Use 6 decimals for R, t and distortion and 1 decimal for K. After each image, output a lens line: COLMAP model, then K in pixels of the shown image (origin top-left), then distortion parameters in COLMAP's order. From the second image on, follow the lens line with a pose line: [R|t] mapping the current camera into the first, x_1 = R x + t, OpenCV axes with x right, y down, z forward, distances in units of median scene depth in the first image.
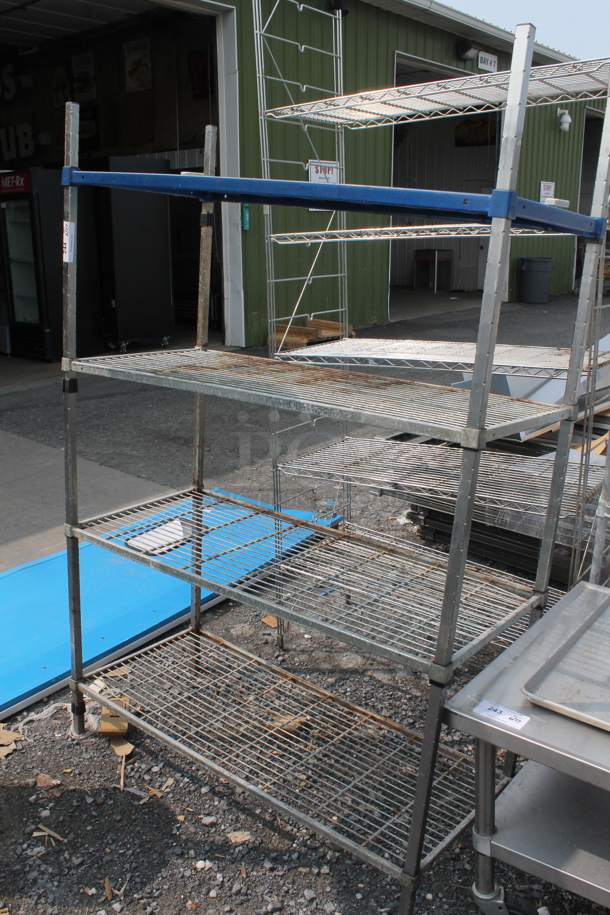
lens RADIAL K [[804.3, 0, 303.4], [0, 804.3, 463.3], [0, 0, 1]] dist [-0.155731, 0.136531]
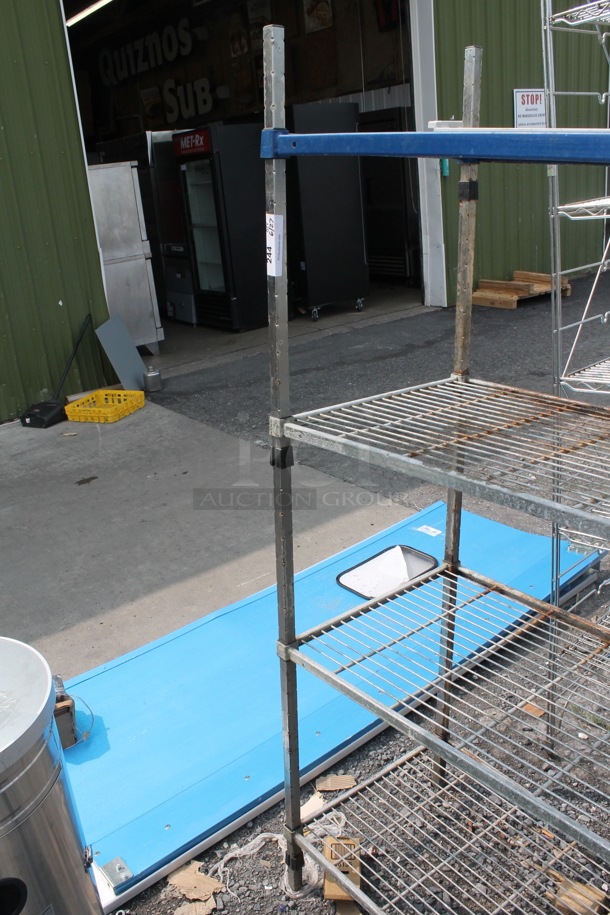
lens RADIAL K [[804.3, 0, 300.6], [0, 804.3, 460.2], [0, 0, 1]] dist [-0.155731, 0.136531]
pose [[0.973345, -0.004410, -0.229305, -0.096885], [0.019357, 0.997827, 0.062977, -0.110374], [0.228529, -0.065736, 0.971315, 0.268885]]
